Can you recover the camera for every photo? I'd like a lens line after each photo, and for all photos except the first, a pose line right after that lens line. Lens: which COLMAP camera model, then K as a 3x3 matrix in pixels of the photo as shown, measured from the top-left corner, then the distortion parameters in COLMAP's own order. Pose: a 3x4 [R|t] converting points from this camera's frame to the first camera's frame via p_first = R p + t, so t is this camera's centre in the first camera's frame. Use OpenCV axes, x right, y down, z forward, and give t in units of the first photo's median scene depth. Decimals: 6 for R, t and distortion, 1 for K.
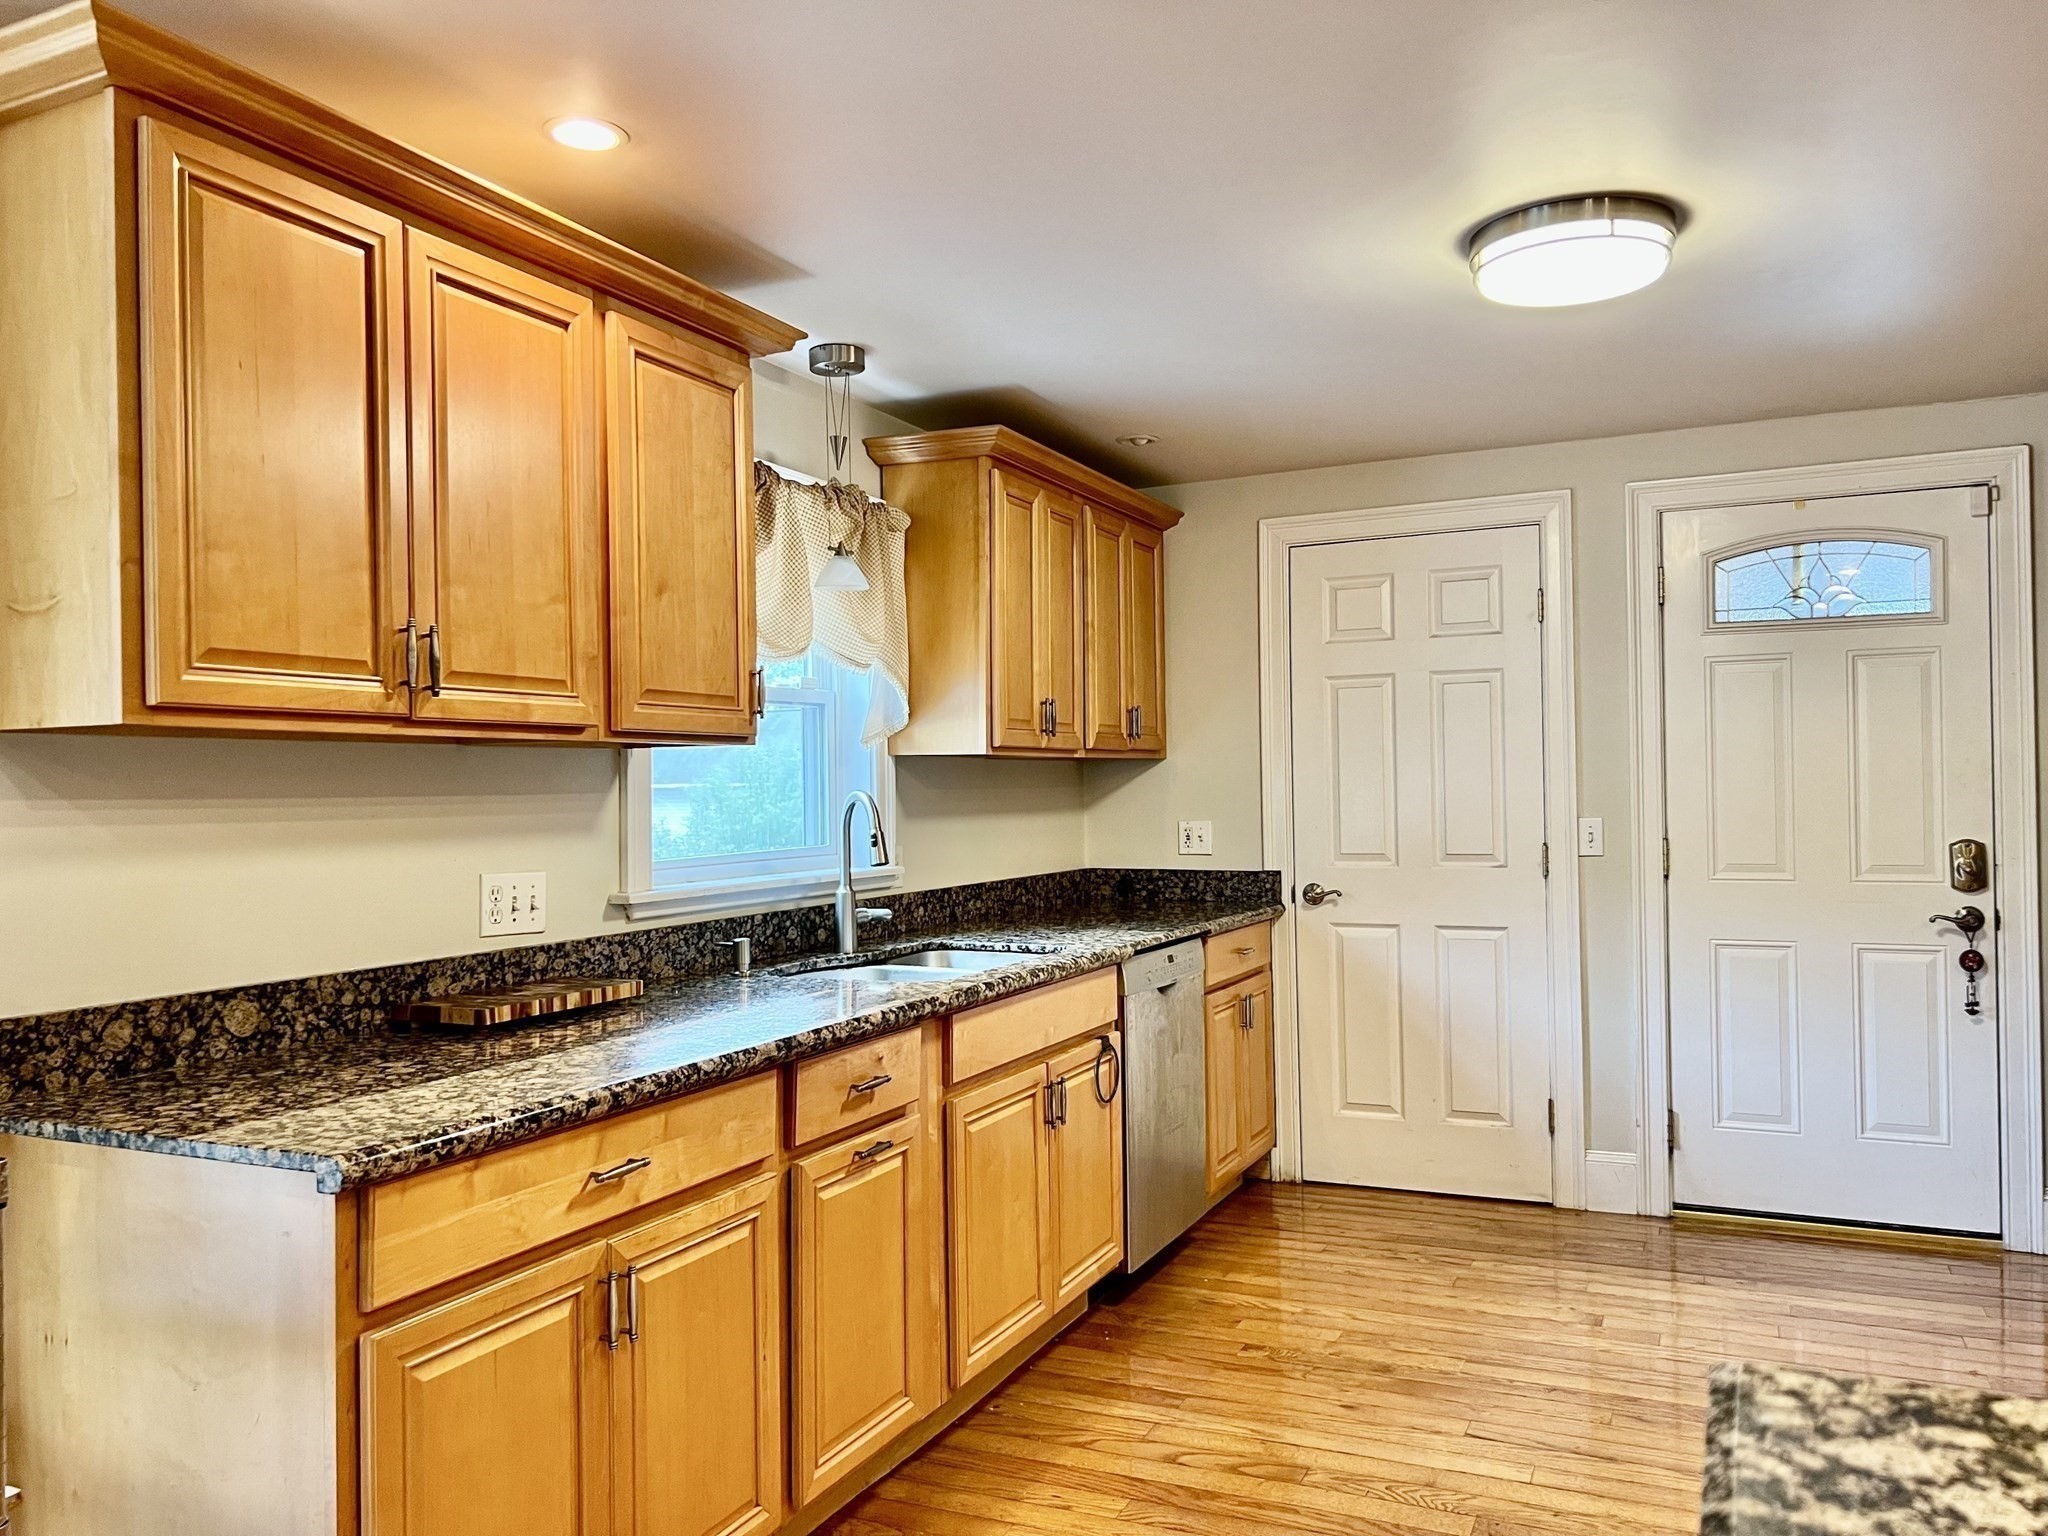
lens RADIAL K [[1541.2, 0, 1024.0], [0, 1541.2, 768.0], [0, 0, 1]] dist [0.009414, -0.004147]
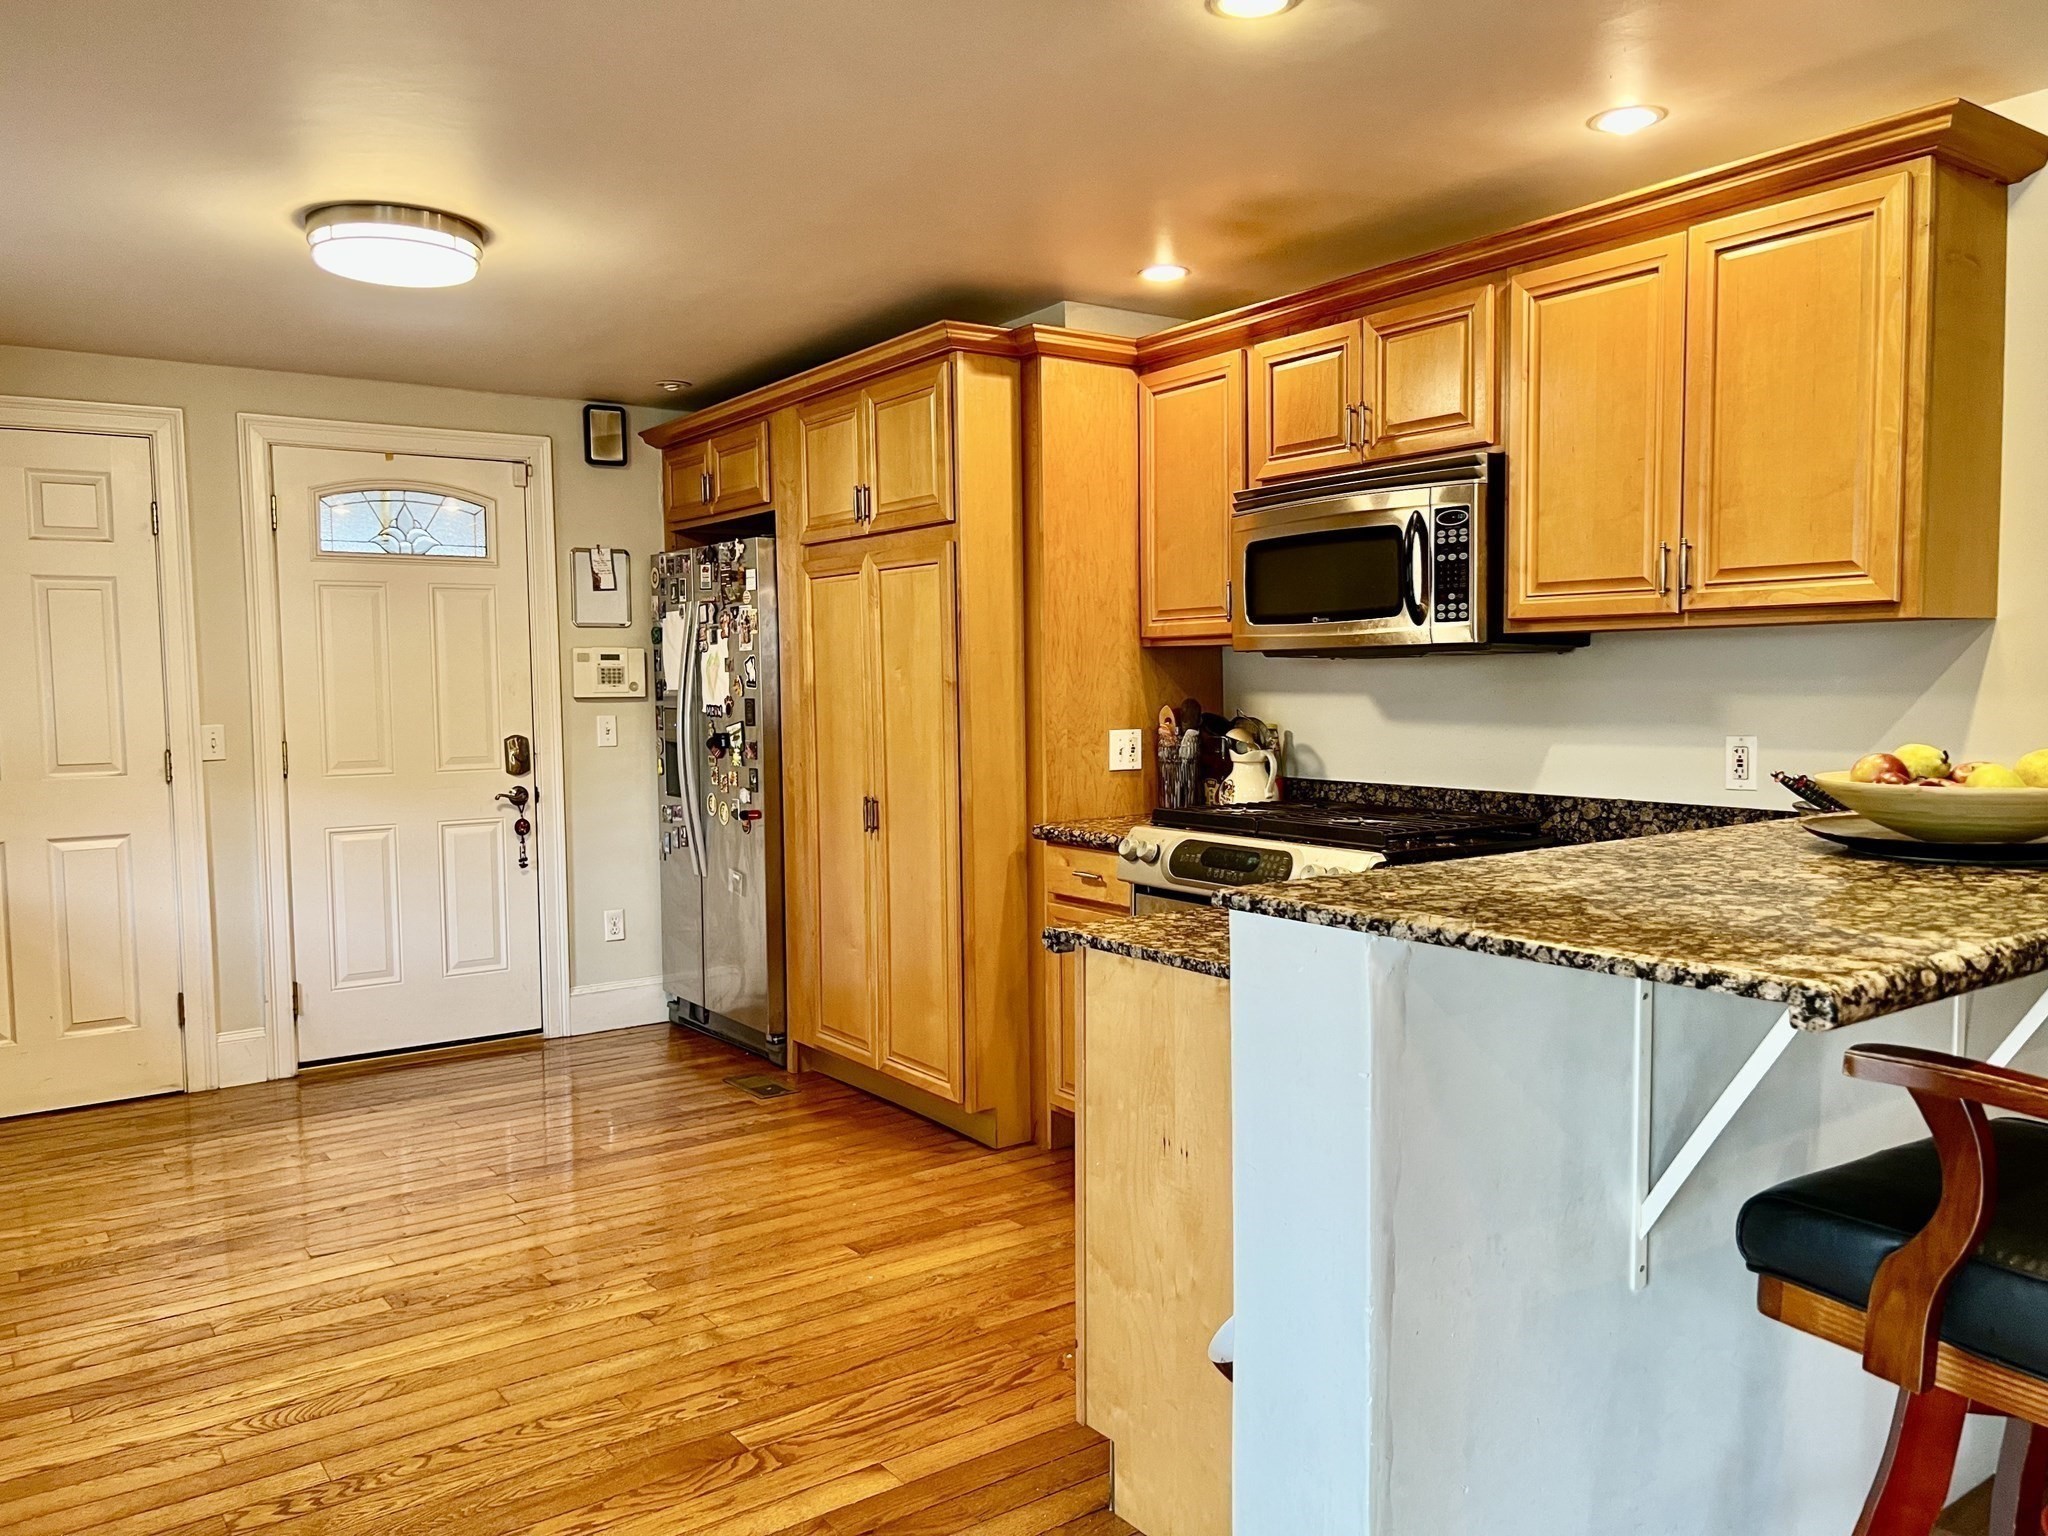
lens RADIAL K [[1541.2, 0, 1024.0], [0, 1541.2, 768.0], [0, 0, 1]] dist [0.009414, -0.004147]
pose [[0.495260, -0.045264, 0.867565, -0.310053], [-0.006760, 0.998411, 0.055949, -0.001533], [-0.868719, -0.033574, 0.494167, -0.016243]]
